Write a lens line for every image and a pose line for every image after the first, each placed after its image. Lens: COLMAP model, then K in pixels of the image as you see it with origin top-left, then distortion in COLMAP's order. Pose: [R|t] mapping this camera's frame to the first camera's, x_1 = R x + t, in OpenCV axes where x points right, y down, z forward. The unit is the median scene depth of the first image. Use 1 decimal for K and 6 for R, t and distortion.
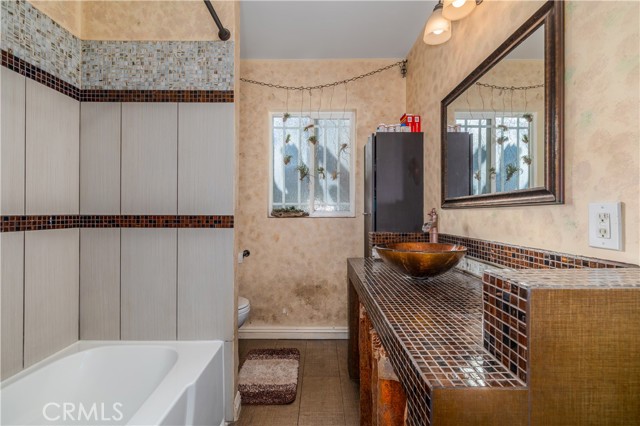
lens RADIAL K [[258.2, 0, 323.9], [0, 258.2, 212.3], [0, 0, 1]] dist [-0.004734, 0.001008]
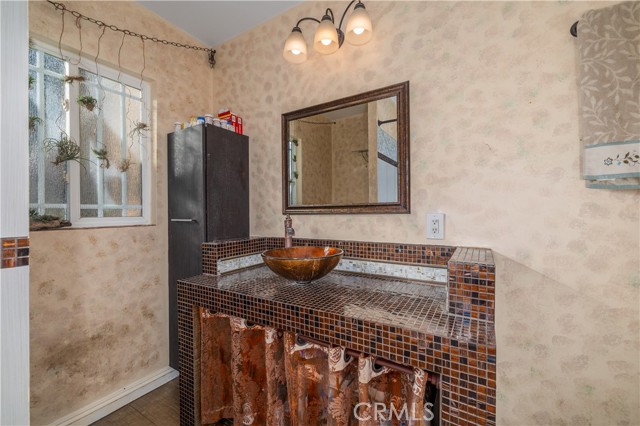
lens RADIAL K [[258.2, 0, 322.3], [0, 258.2, 212.6], [0, 0, 1]] dist [-0.004734, 0.001008]
pose [[0.548489, -0.003833, 0.836149, -0.284873], [0.006271, 0.999980, 0.000470, -0.016937], [-0.836134, 0.004986, 0.548503, 0.221361]]
